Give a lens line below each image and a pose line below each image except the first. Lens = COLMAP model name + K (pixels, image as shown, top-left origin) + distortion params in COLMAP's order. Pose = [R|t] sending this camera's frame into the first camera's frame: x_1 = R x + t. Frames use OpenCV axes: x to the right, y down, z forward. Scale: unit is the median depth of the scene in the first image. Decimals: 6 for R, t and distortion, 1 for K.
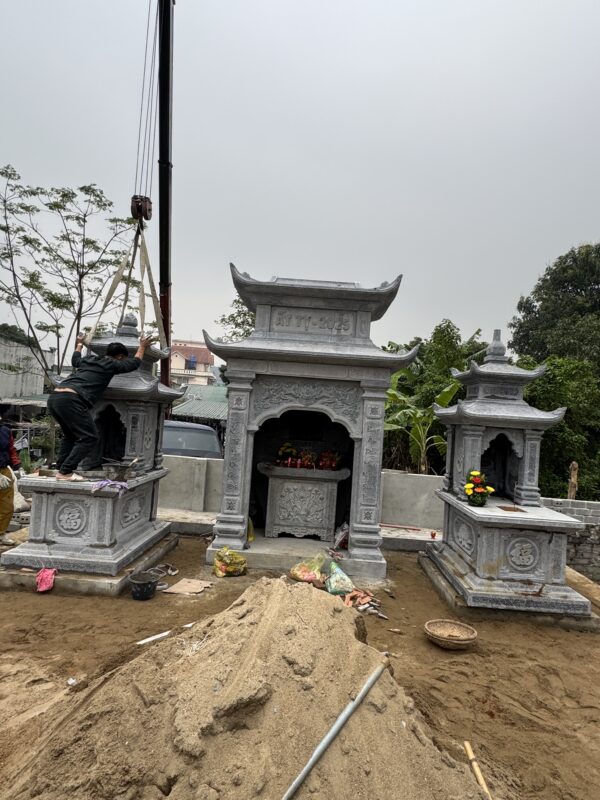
lens RADIAL K [[467.6, 0, 300.0], [0, 467.6, 400.0], [0, 0, 1]] dist [-0.000287, 0.000045]
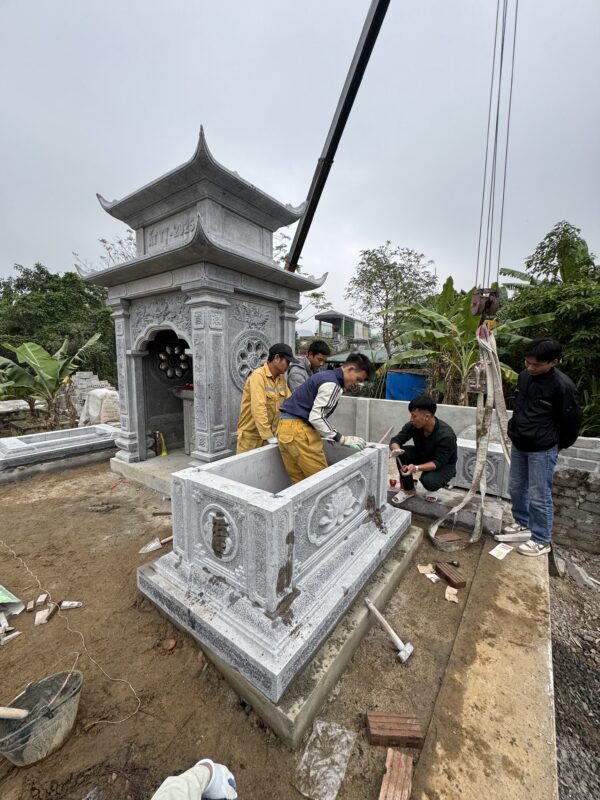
lens RADIAL K [[313.9, 0, 300.0], [0, 313.9, 400.0], [0, 0, 1]] dist [0.001345, 0.000041]
pose [[0.835902, 0.000334, -0.548879, 0.615793], [0.071611, 0.991386, 0.109661, 0.117033], [0.544188, -0.130971, 0.828678, 0.618046]]
